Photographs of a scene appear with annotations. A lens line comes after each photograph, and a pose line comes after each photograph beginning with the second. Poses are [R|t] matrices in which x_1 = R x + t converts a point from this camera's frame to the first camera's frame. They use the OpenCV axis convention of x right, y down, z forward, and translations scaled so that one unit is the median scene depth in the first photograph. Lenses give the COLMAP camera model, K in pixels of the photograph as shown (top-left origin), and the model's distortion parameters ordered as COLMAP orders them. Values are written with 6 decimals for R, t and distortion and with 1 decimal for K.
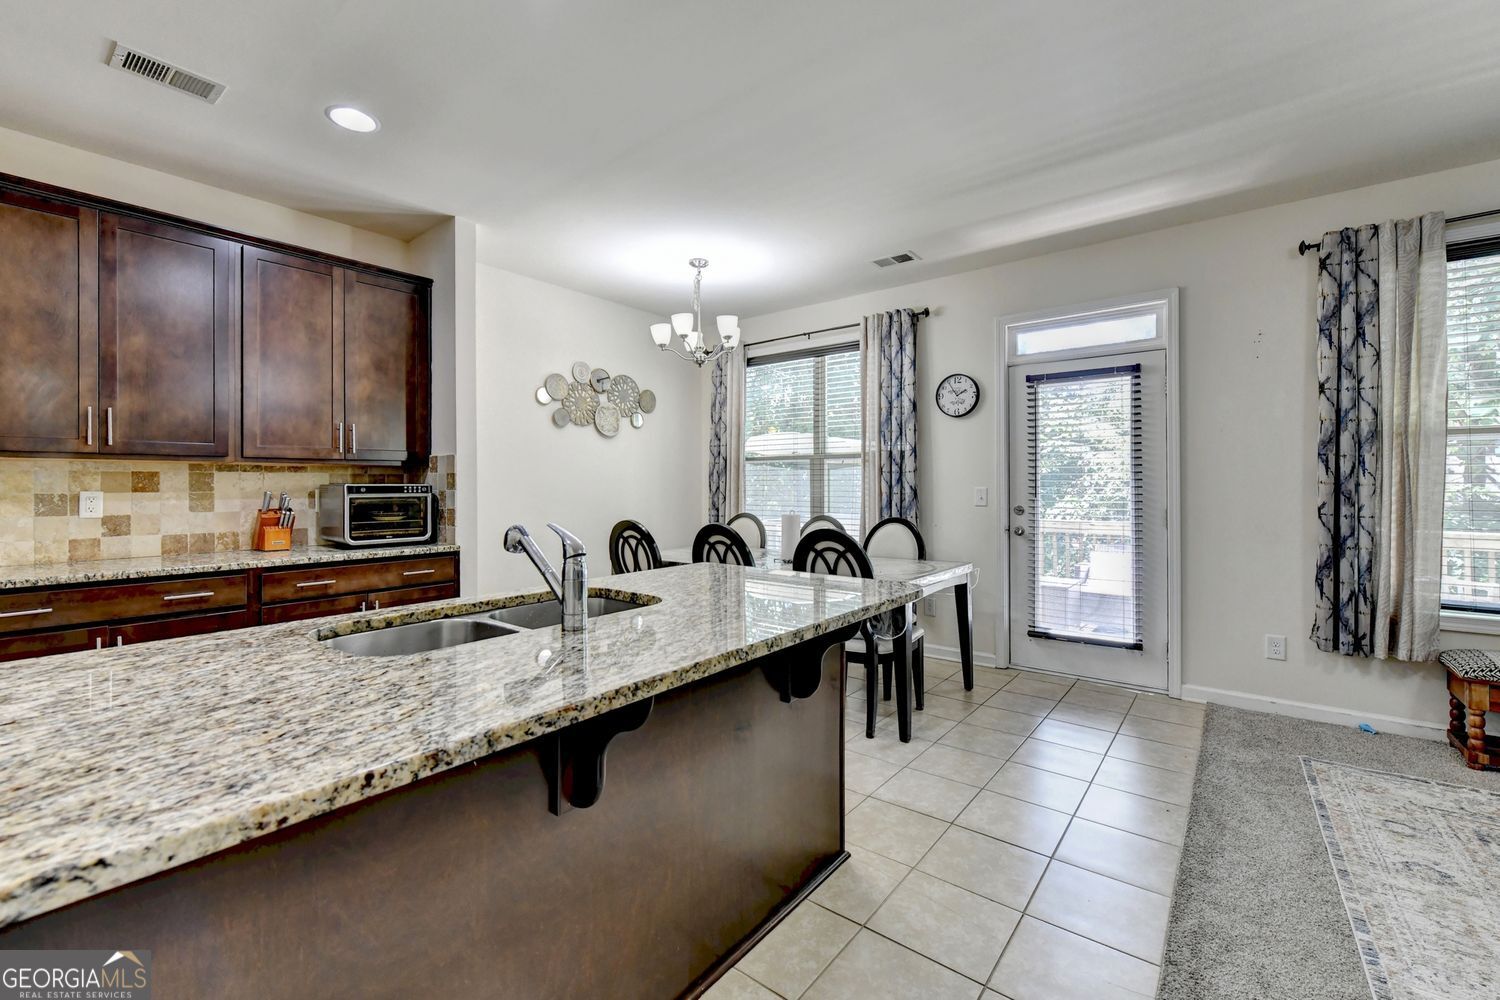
lens RADIAL K [[622.8, 0, 753.6], [0, 622.8, 484.5], [0, 0, 1]] dist [-0.010425, -0.000660]
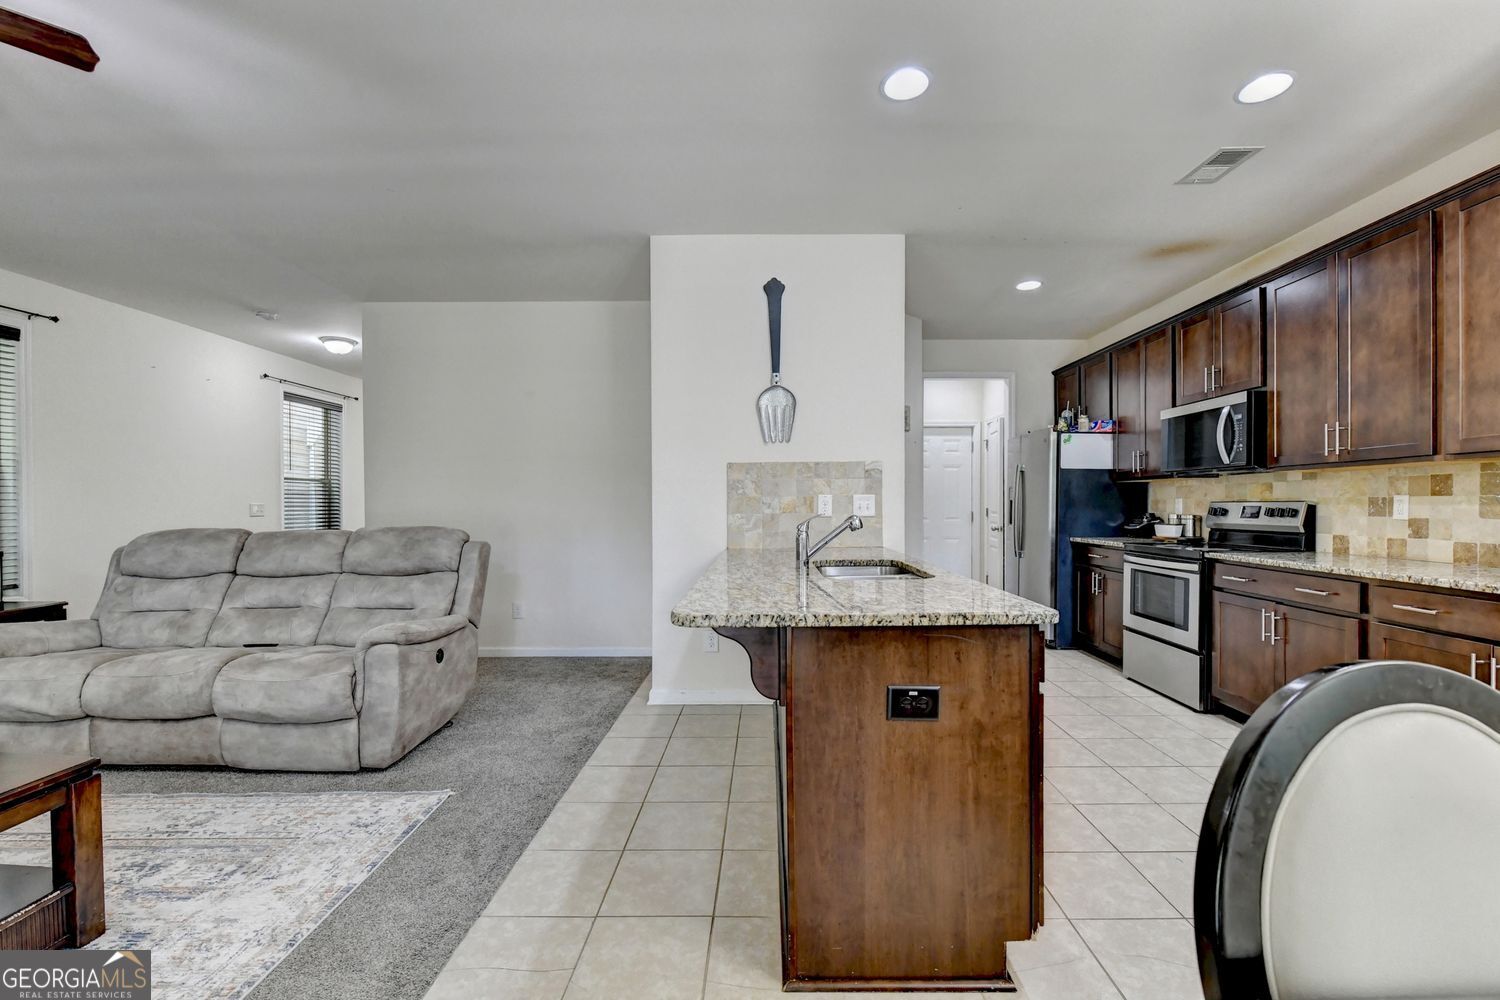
lens RADIAL K [[618.8, 0, 769.7], [0, 618.8, 509.1], [0, 0, 1]] dist [-0.011032, -0.000752]
pose [[-0.788144, 0.012742, -0.615359, 0.406588], [0.008595, 0.999916, 0.009696, 0.014462], [0.615431, 0.002353, -0.788187, 1.043799]]
